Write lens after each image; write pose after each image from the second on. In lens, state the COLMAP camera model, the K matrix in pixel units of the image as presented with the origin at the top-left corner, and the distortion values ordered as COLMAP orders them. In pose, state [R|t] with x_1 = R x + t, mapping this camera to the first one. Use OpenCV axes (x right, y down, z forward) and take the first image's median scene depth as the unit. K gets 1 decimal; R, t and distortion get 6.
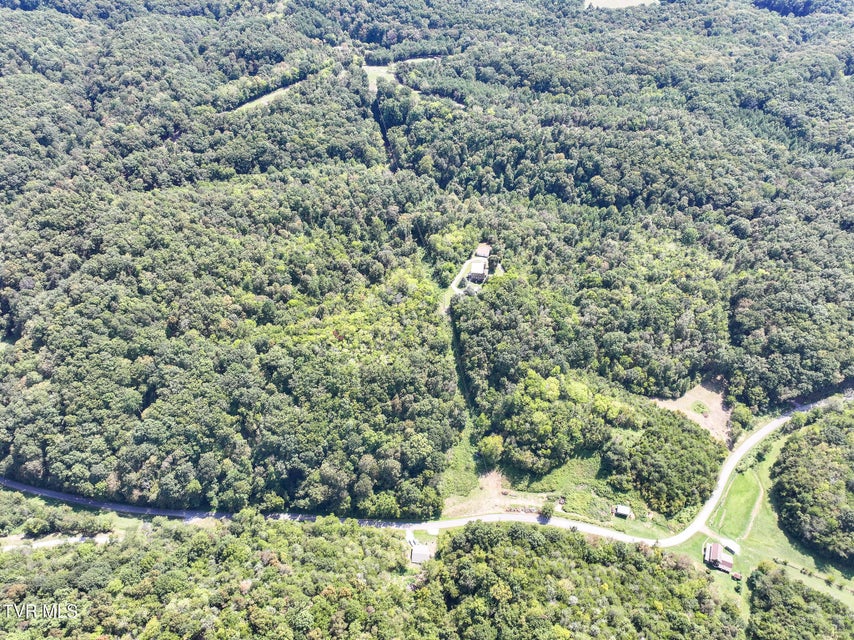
lens RADIAL K [[619.3, 0, 427.0], [0, 619.3, 320.0], [0, 0, 1]] dist [-0.011647, 0.029205]
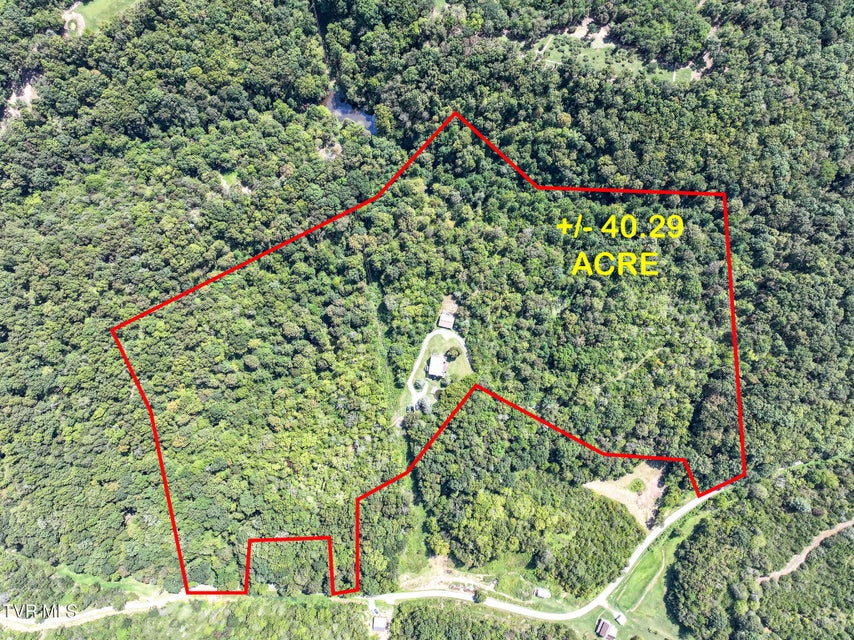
lens RADIAL K [[619.3, 0, 427.0], [0, 619.3, 320.0], [0, 0, 1]] dist [-0.011647, 0.029205]
pose [[0.999991, 0.002581, -0.003387, 0.078129], [0.000505, 0.717875, 0.696172, -0.847867], [0.004228, -0.696167, 0.717867, 0.434636]]
